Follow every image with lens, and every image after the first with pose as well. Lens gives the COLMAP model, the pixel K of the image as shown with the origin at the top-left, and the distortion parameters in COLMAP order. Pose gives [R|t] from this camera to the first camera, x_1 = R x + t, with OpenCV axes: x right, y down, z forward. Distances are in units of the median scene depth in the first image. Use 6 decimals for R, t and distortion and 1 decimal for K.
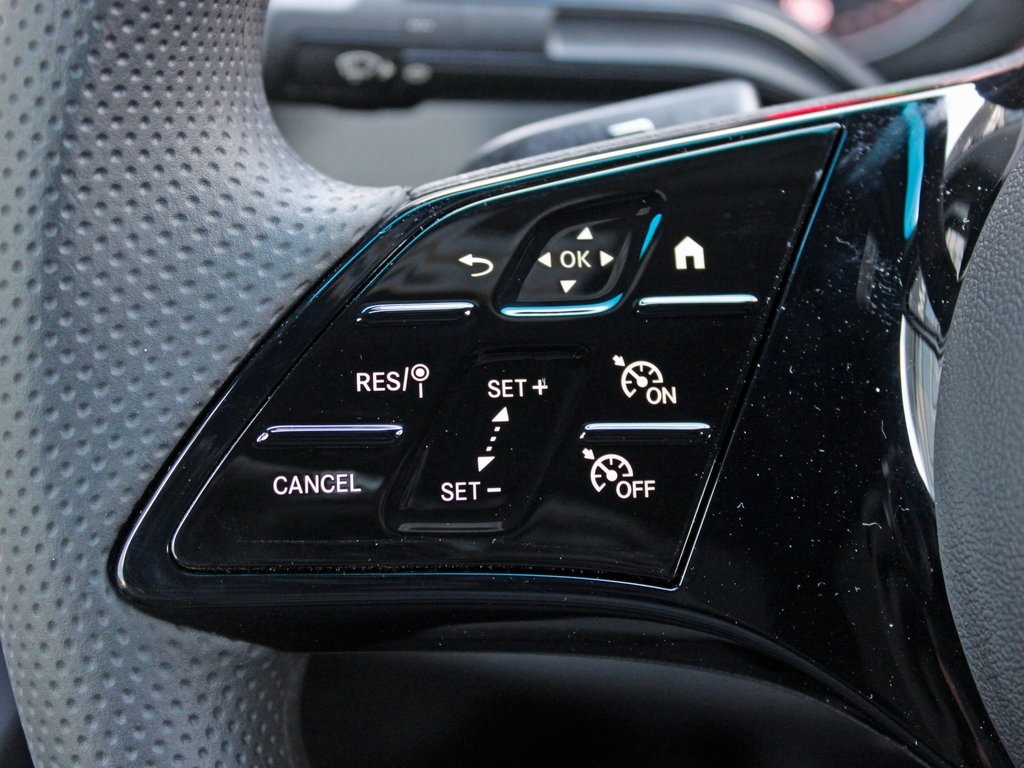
lens RADIAL K [[2062.9, 0, 512.0], [0, 2062.9, 384.0], [0, 0, 1]] dist [0.003948, 0.109319]
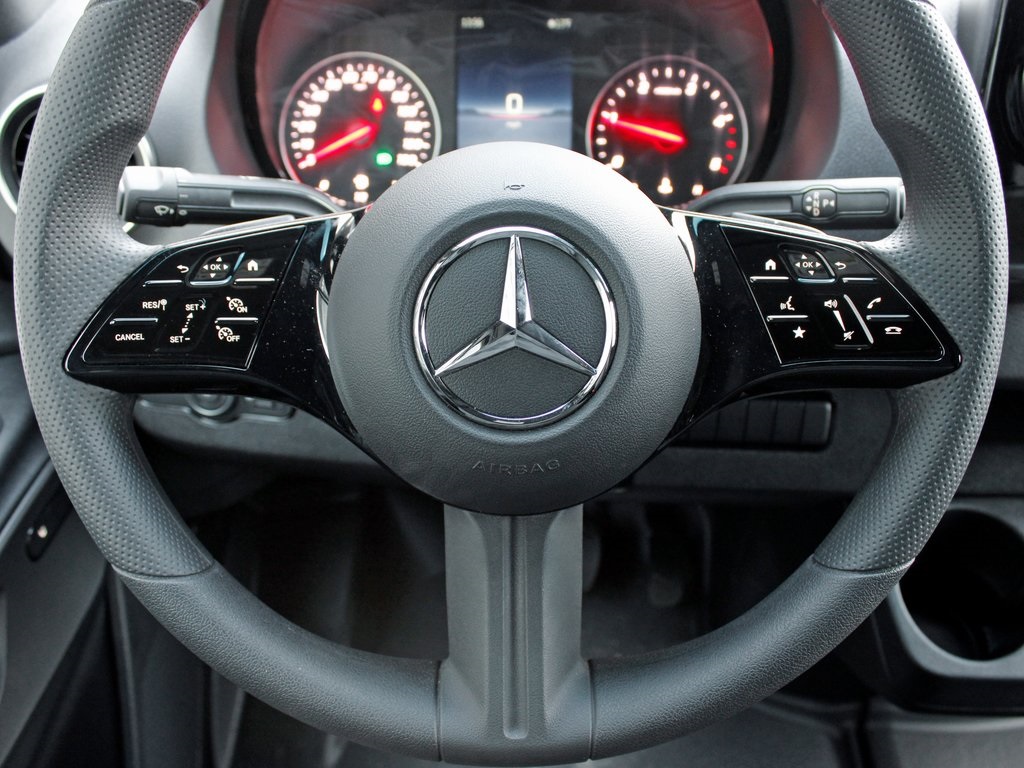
lens RADIAL K [[951.5, 0, 512.0], [0, 951.5, 384.0], [0, 0, 1]] dist [-0.152410, 0.110638]
pose [[0.980586, -0.014934, 0.195518, 0.197839], [0.013720, 0.999877, 0.007561, 0.116481], [-0.195607, -0.004732, 0.980671, -0.504480]]
